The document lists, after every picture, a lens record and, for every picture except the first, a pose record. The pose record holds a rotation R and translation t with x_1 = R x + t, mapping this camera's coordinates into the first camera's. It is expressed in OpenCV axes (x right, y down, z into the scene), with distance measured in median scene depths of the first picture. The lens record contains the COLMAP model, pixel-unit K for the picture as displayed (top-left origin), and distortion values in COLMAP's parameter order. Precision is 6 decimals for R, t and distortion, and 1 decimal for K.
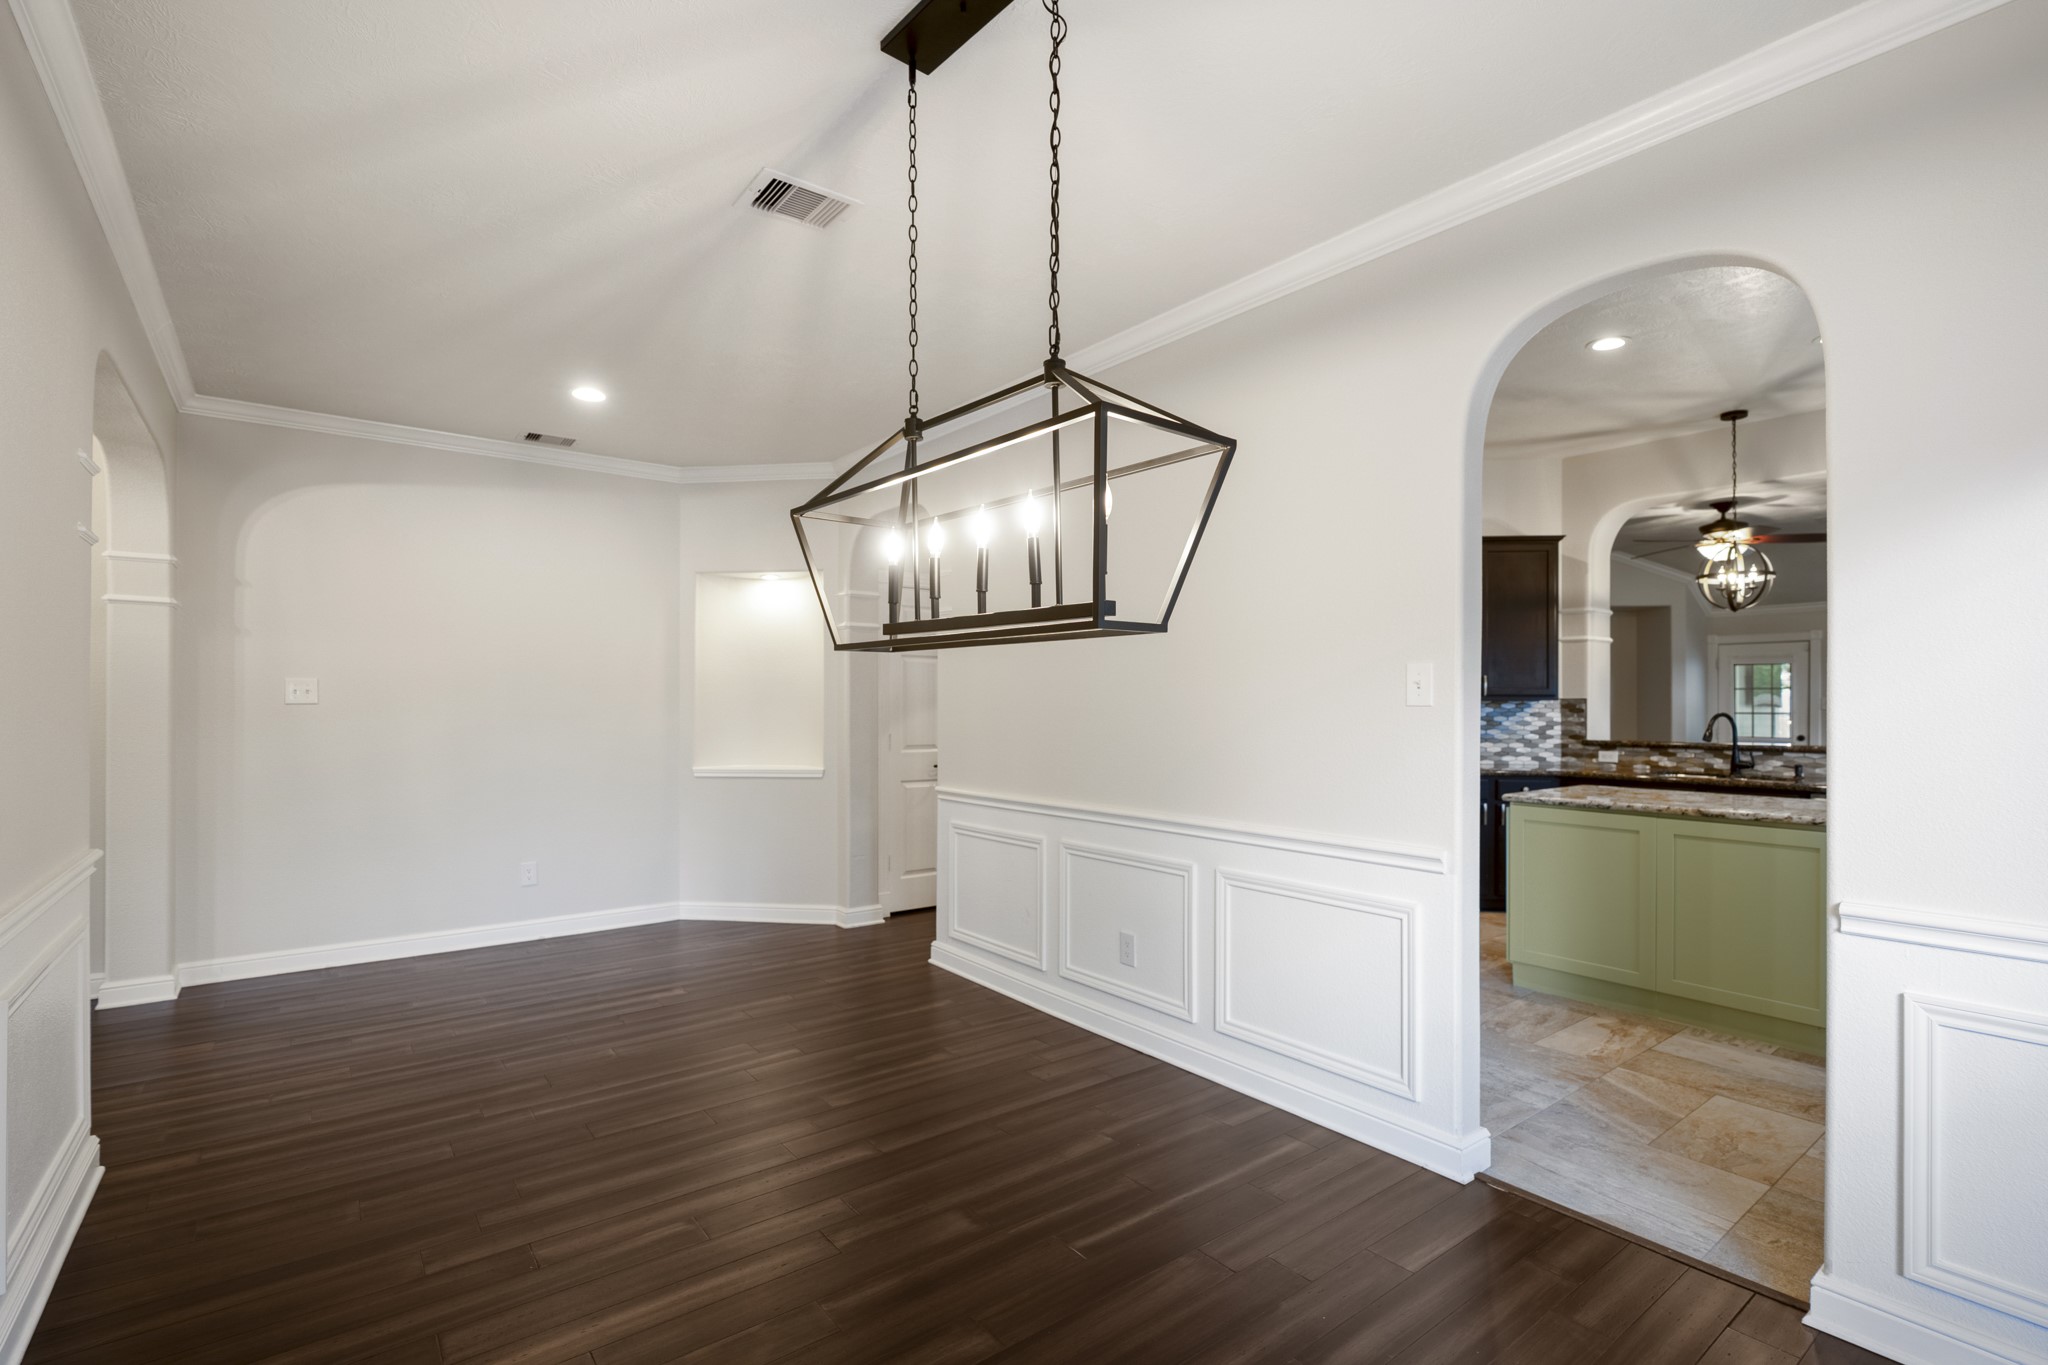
lens RADIAL K [[933.8, 0, 1026.2], [0, 933.8, 698.8], [0, 0, 1]] dist [-0.003552, -0.000483]
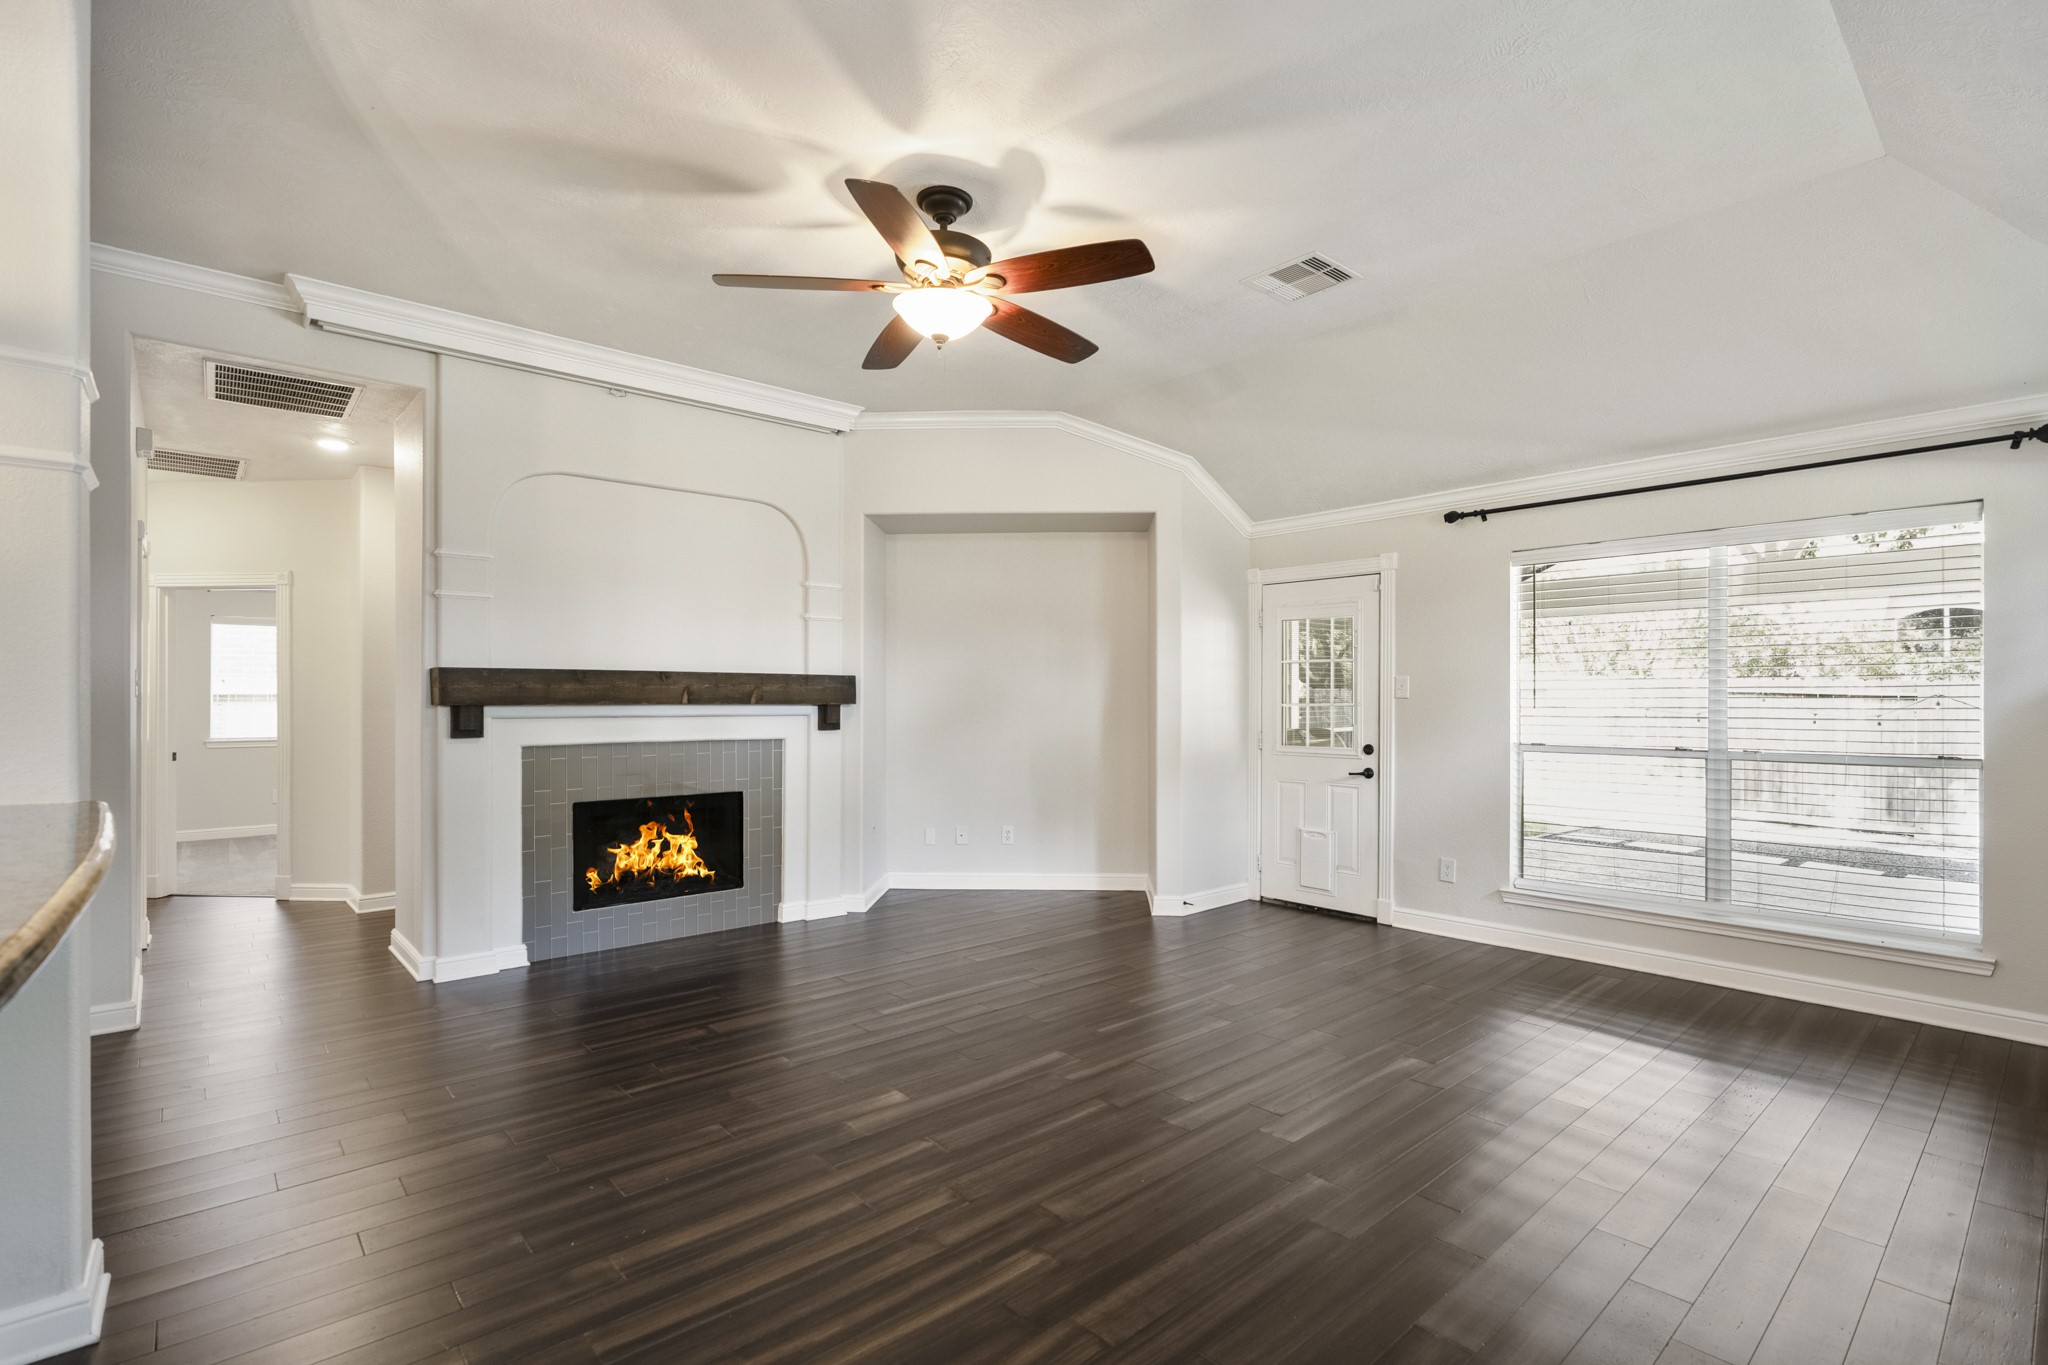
lens RADIAL K [[957.0, 0, 1025.0], [0, 957.0, 700.2], [0, 0, 1]] dist [-0.002055, -0.000177]
pose [[0.997744, -0.004018, 0.067019, 0.915349], [0.003378, 0.999948, 0.009663, 0.010140], [-0.067054, -0.009415, 0.997705, 0.694353]]
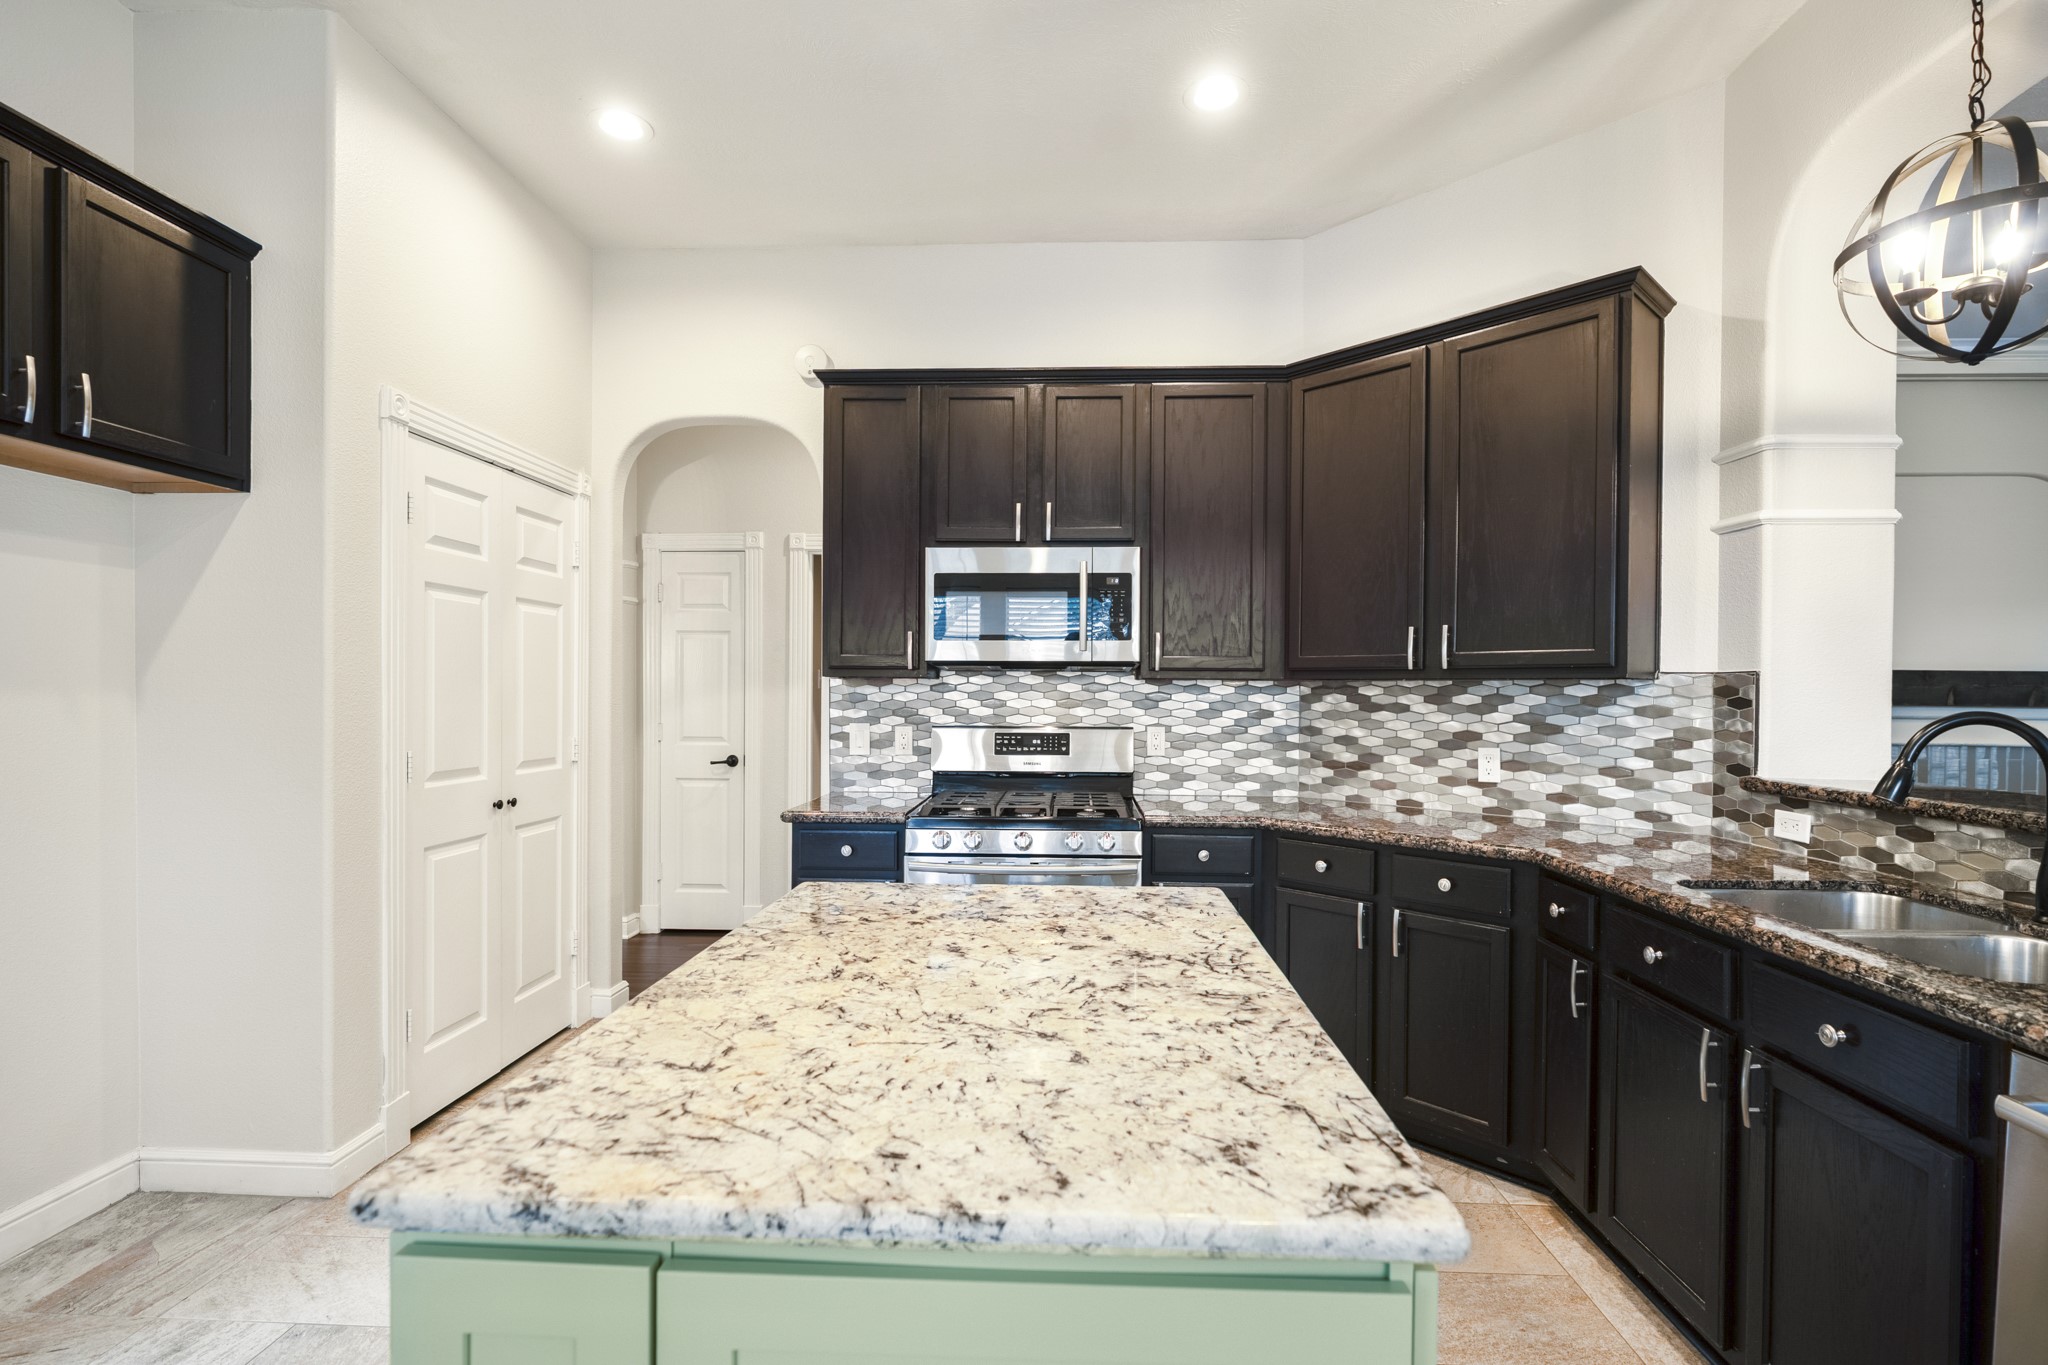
lens RADIAL K [[952.1, 0, 1037.1], [0, 952.1, 697.5], [0, 0, 1]] dist [-0.004613, 0.000007]
pose [[0.766371, 0.004459, -0.642383, 0.619182], [0.001499, 0.999961, 0.008730, 0.006418], [0.642397, -0.007653, 0.766334, 0.497694]]
